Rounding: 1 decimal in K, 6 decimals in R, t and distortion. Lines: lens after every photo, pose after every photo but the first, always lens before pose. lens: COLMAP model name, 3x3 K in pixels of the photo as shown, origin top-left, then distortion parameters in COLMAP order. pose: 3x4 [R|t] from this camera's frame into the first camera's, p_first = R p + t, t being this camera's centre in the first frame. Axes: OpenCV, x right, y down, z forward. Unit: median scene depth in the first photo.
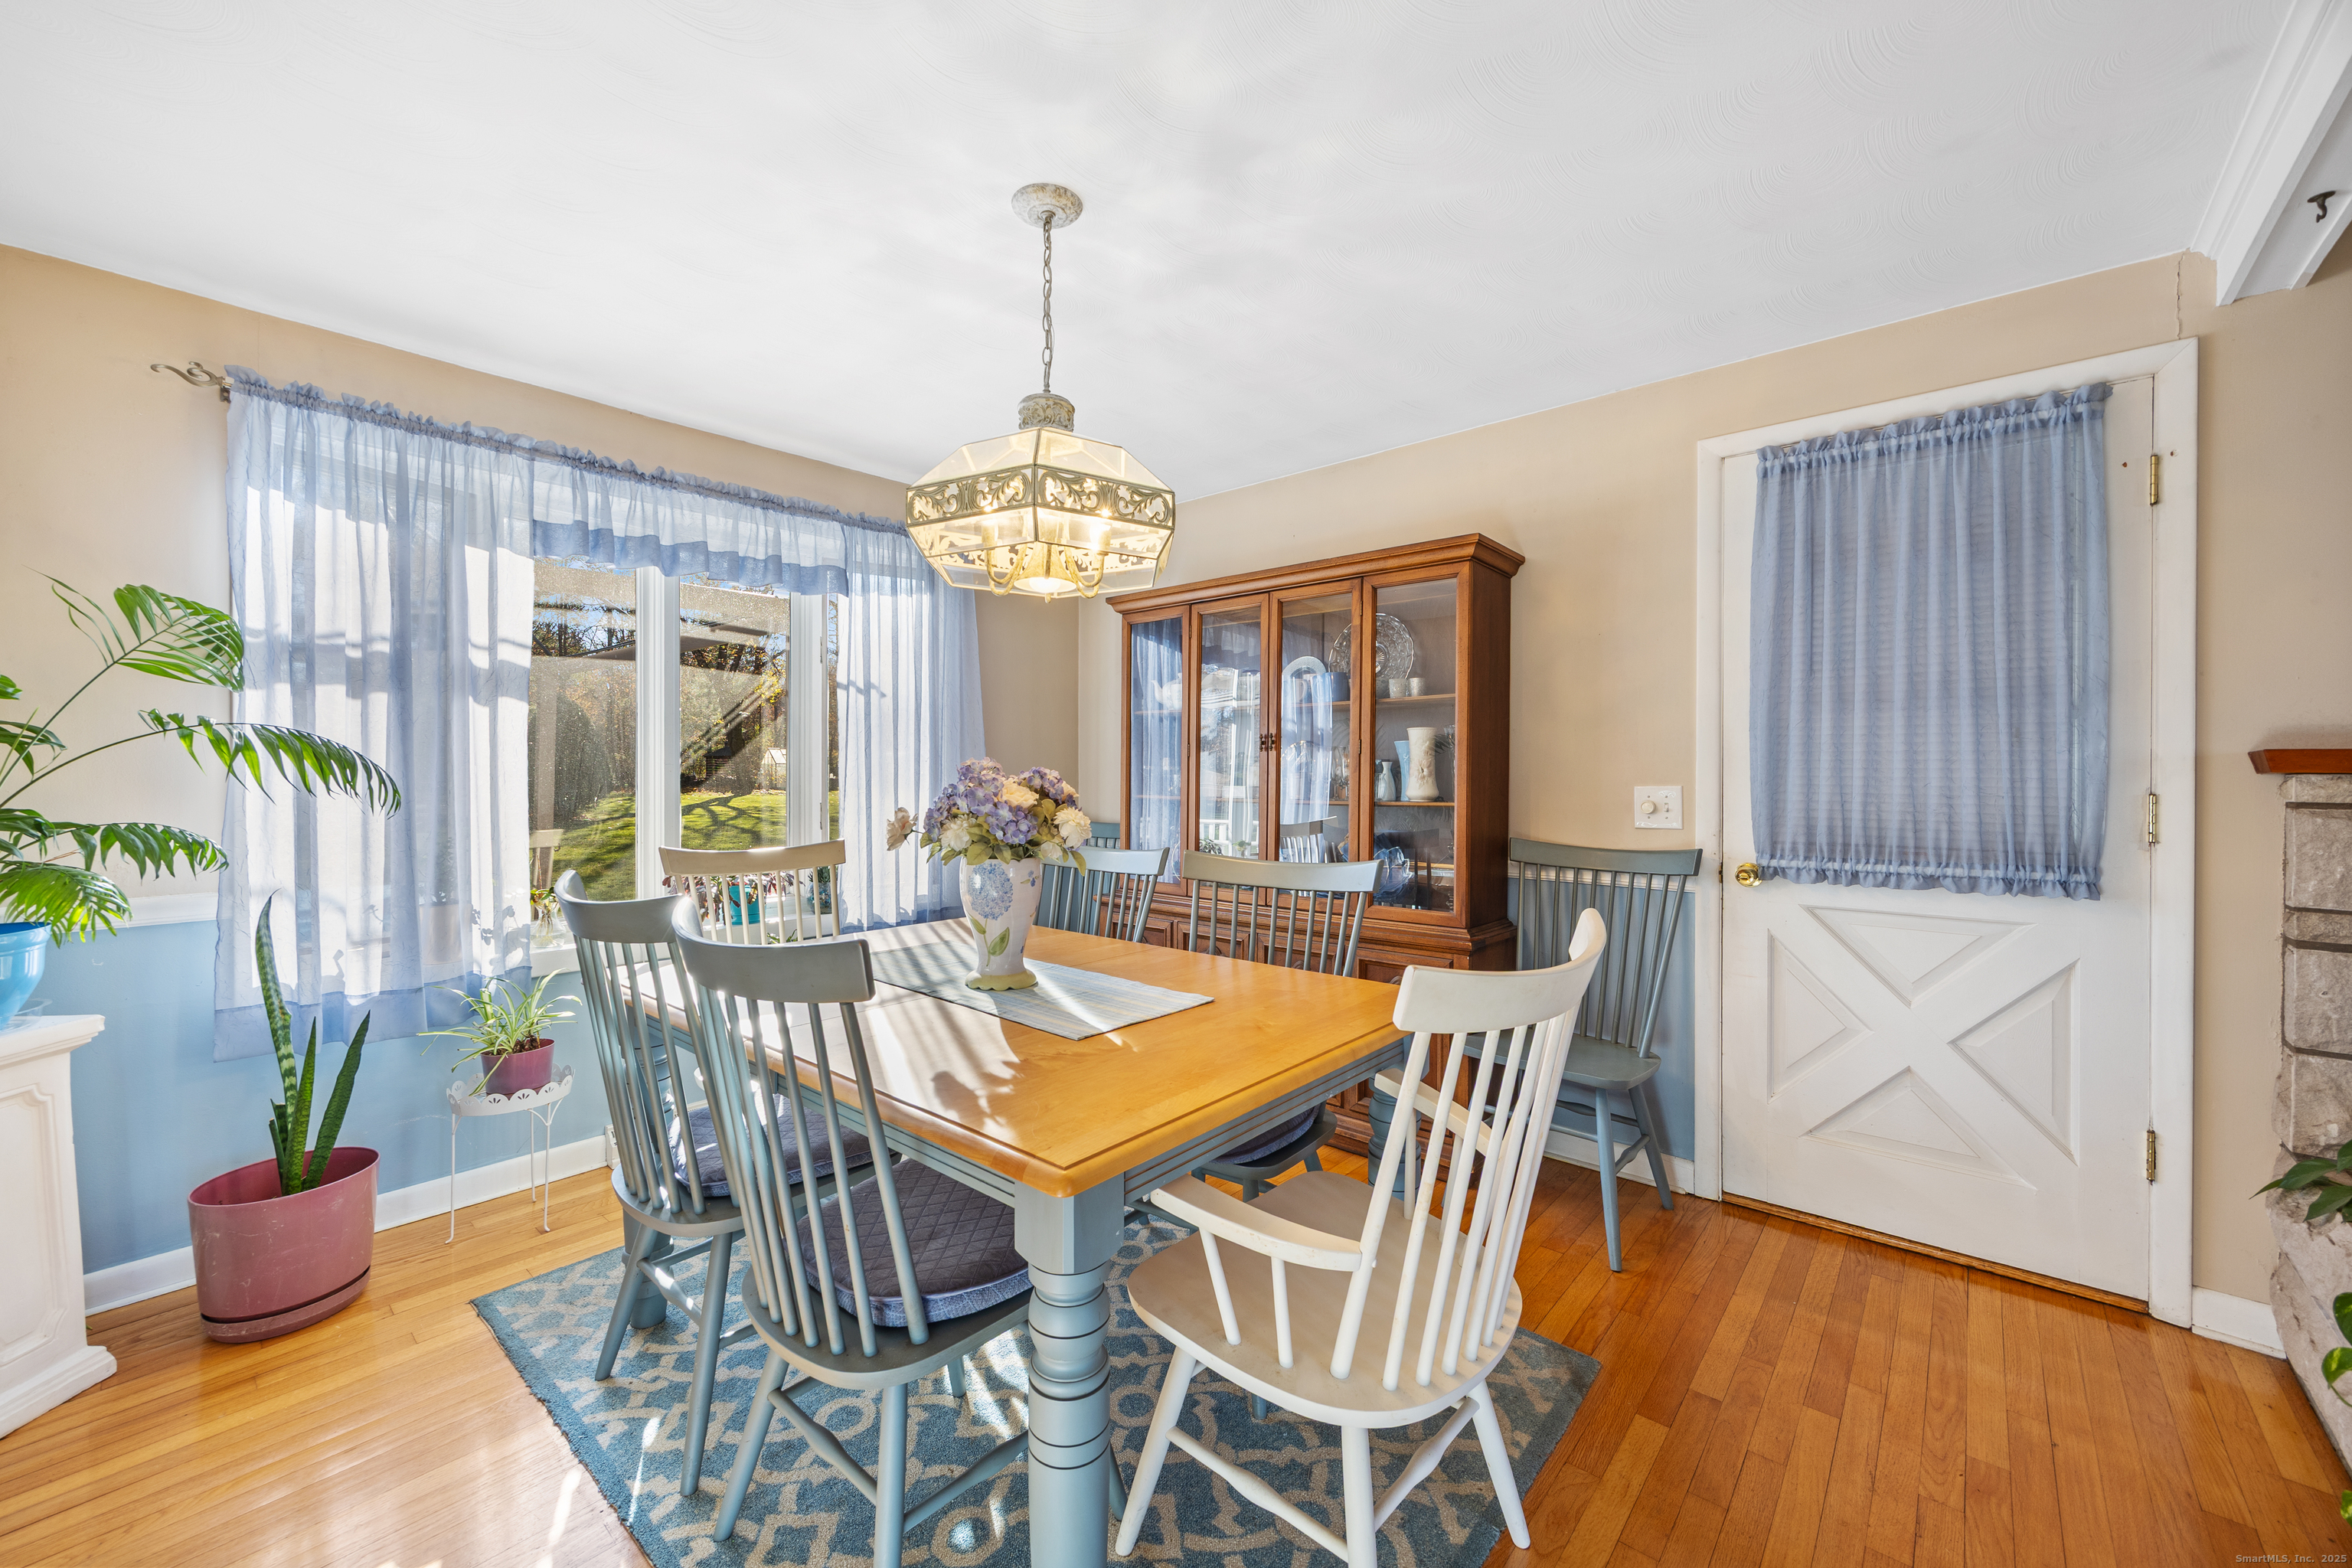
lens RADIAL K [[908.3, 0, 1173.2], [0, 908.3, 770.8], [0, 0, 1]] dist [-0.002012, -0.000062]
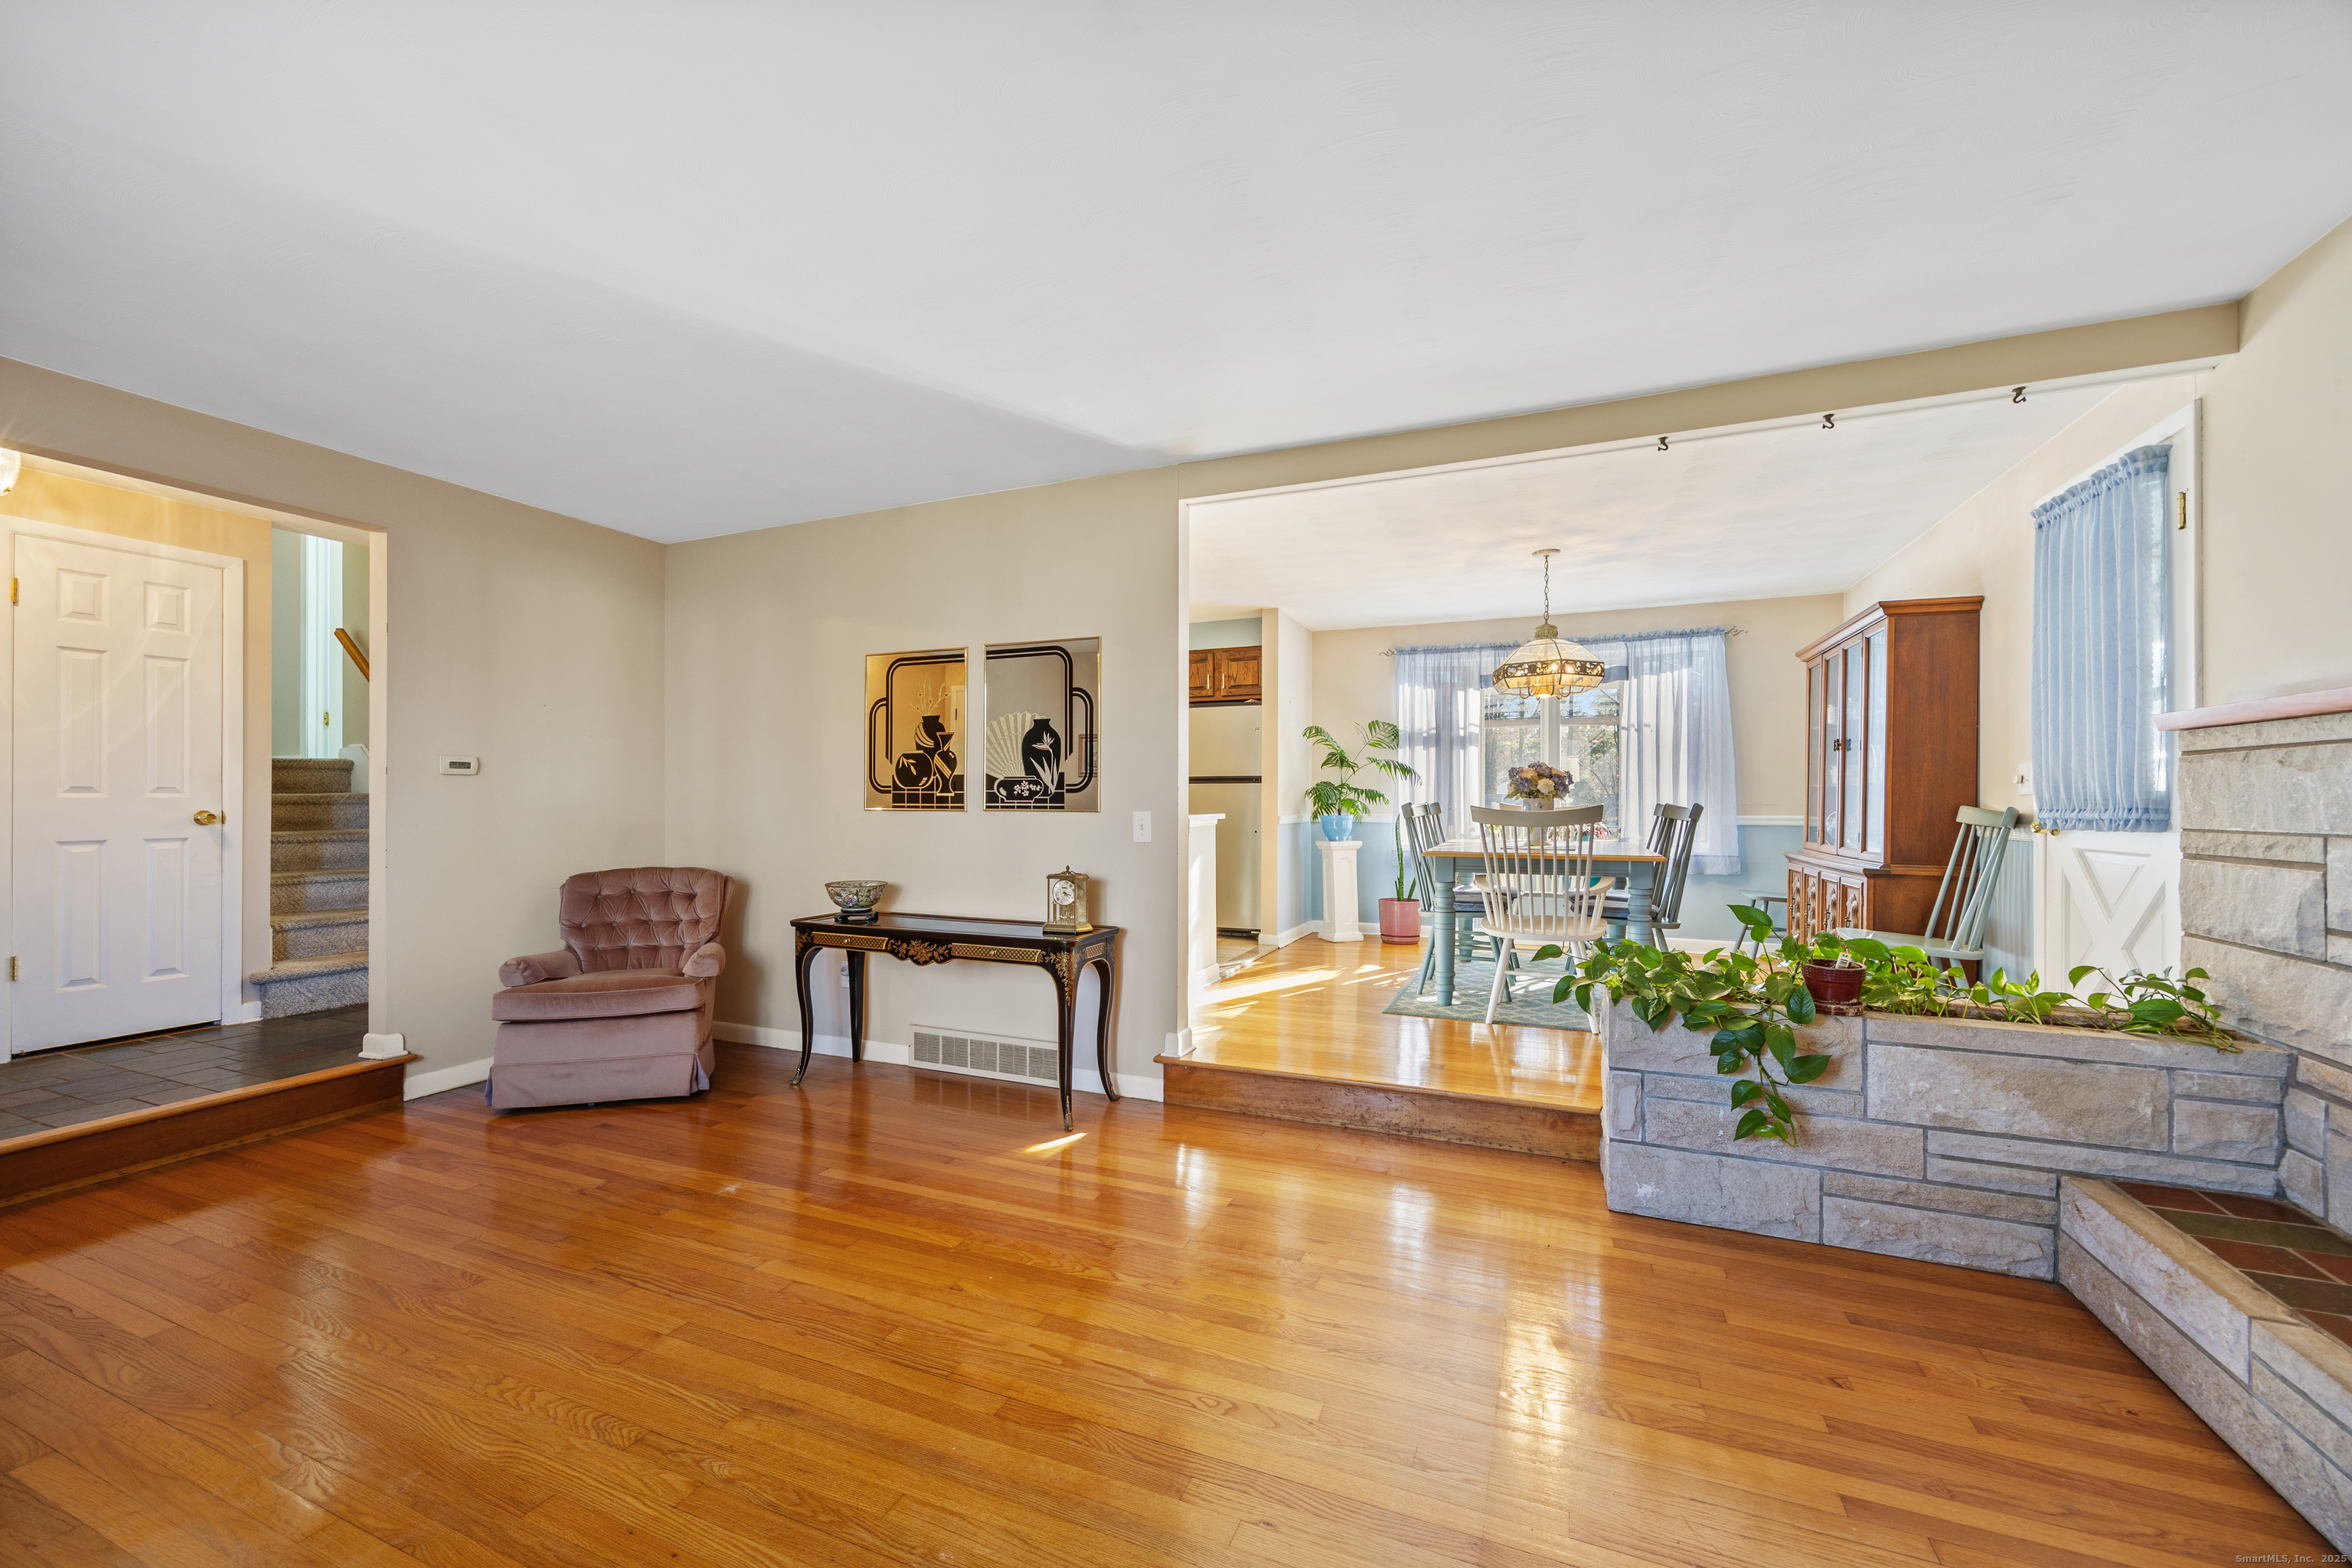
lens RADIAL K [[908.3, 0, 1191.7], [0, 908.3, 801.4], [0, 0, 1]] dist [-0.002012, -0.000062]
pose [[0.325910, -0.000890, -0.945400, 1.846399], [-0.003038, 0.999993, -0.001989, 0.106629], [0.945396, 0.003520, 0.325905, -0.755510]]
